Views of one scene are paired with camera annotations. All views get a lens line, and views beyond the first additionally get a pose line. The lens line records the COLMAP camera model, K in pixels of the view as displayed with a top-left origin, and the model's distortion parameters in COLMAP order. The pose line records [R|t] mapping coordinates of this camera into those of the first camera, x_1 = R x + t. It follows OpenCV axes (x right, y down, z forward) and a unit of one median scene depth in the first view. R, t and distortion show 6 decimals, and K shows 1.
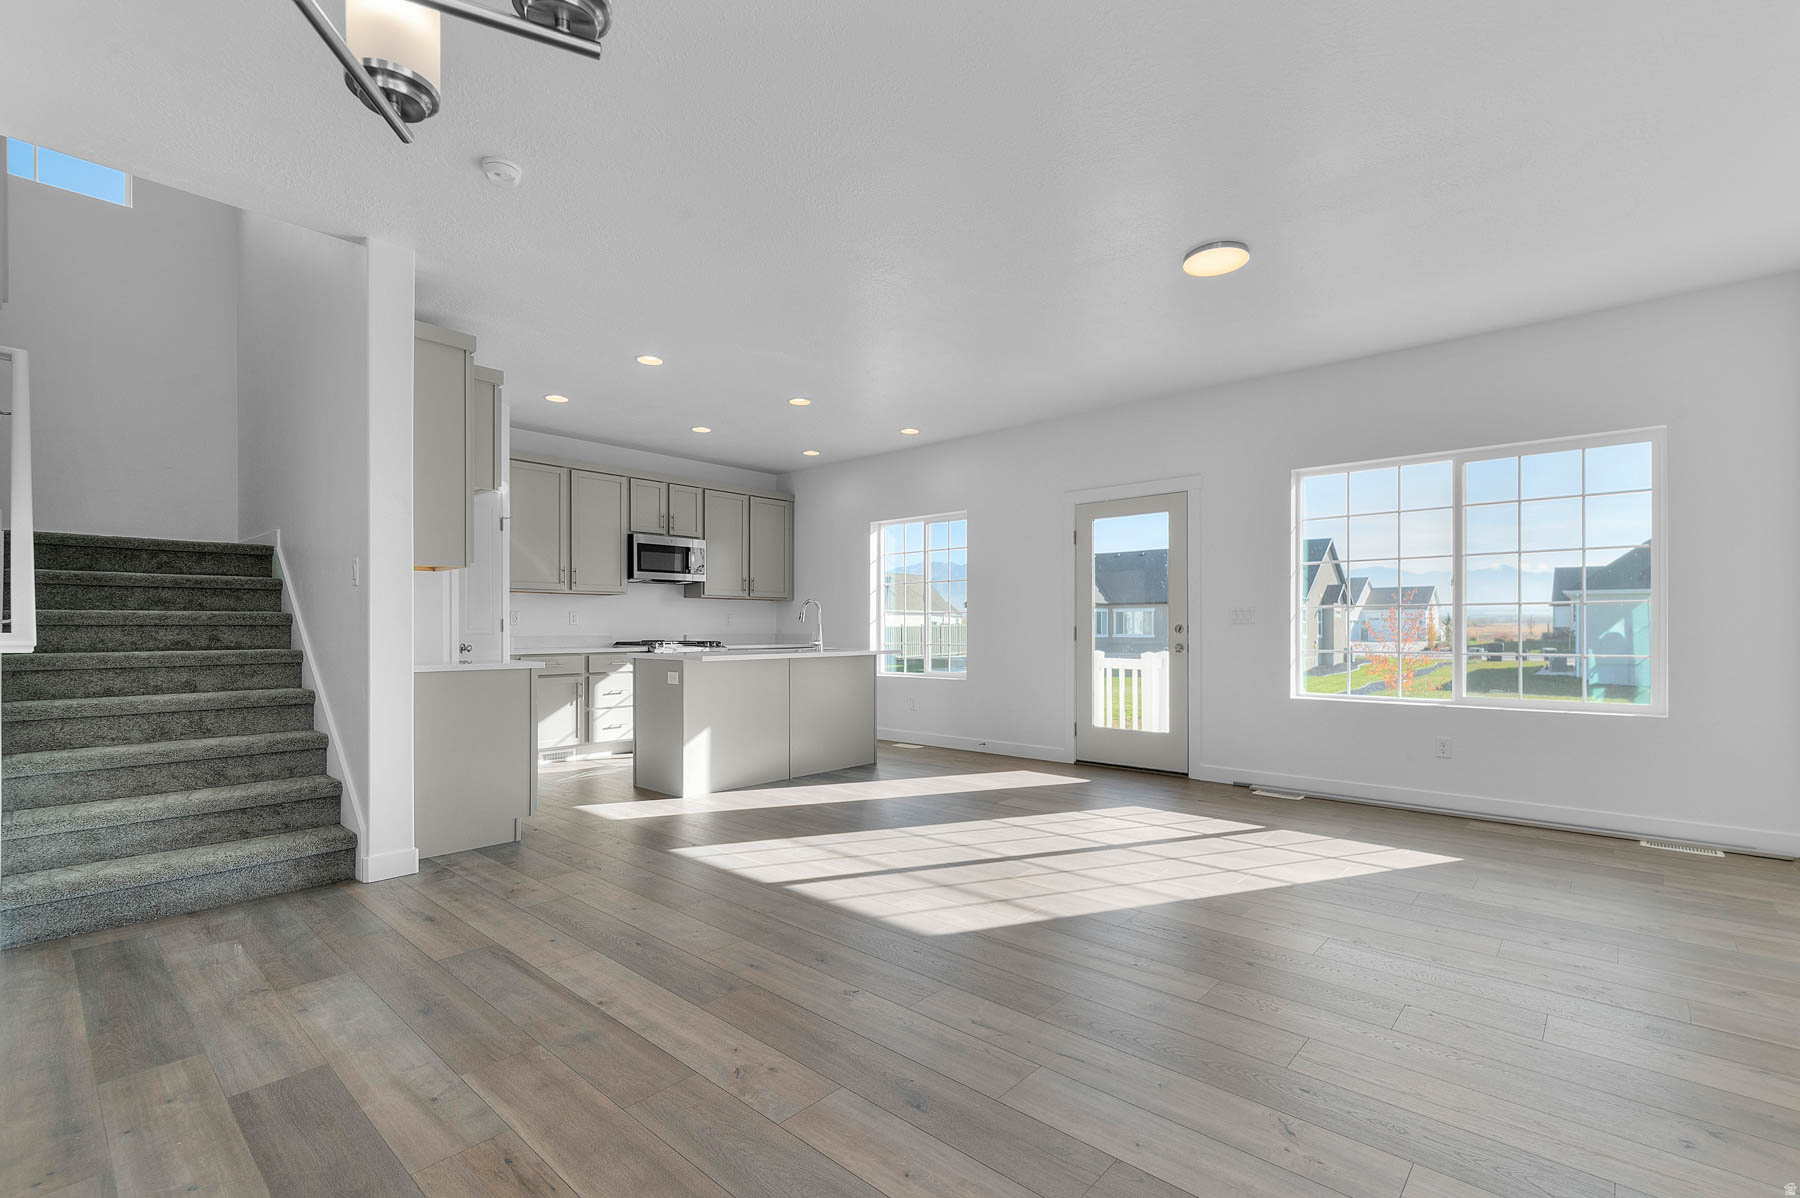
lens RADIAL K [[803.6, 0, 910.6], [0, 803.6, 613.6], [0, 0, 1]] dist [0.000590, 0.000128]
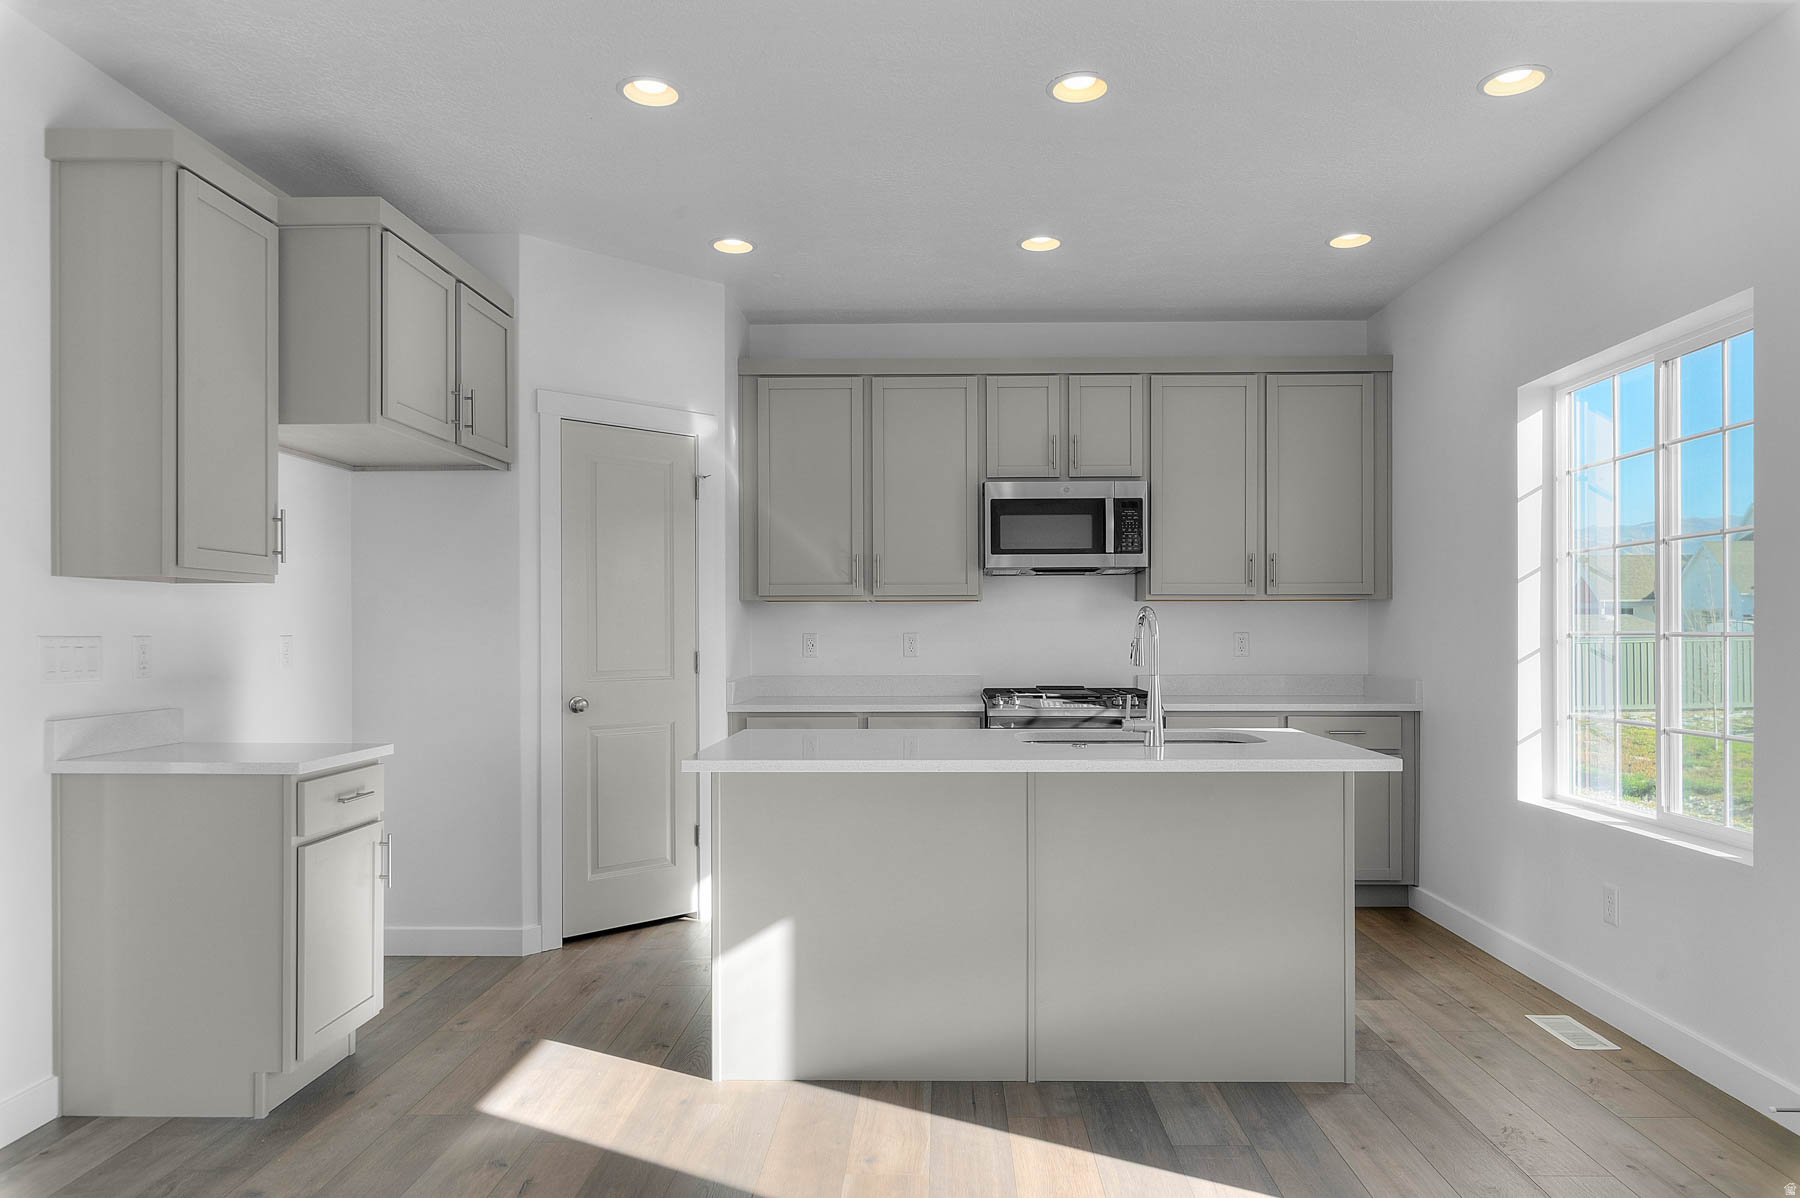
lens RADIAL K [[1155.3, 0, 902.4], [0, 1155.3, 613.1], [0, 0, 1]] dist [0.003863, 0.001497]
pose [[0.653329, -0.012694, -0.756967, 0.174088], [0.014272, 0.999888, -0.004450, -0.011894], [0.756939, -0.007896, 0.653437, 0.453408]]
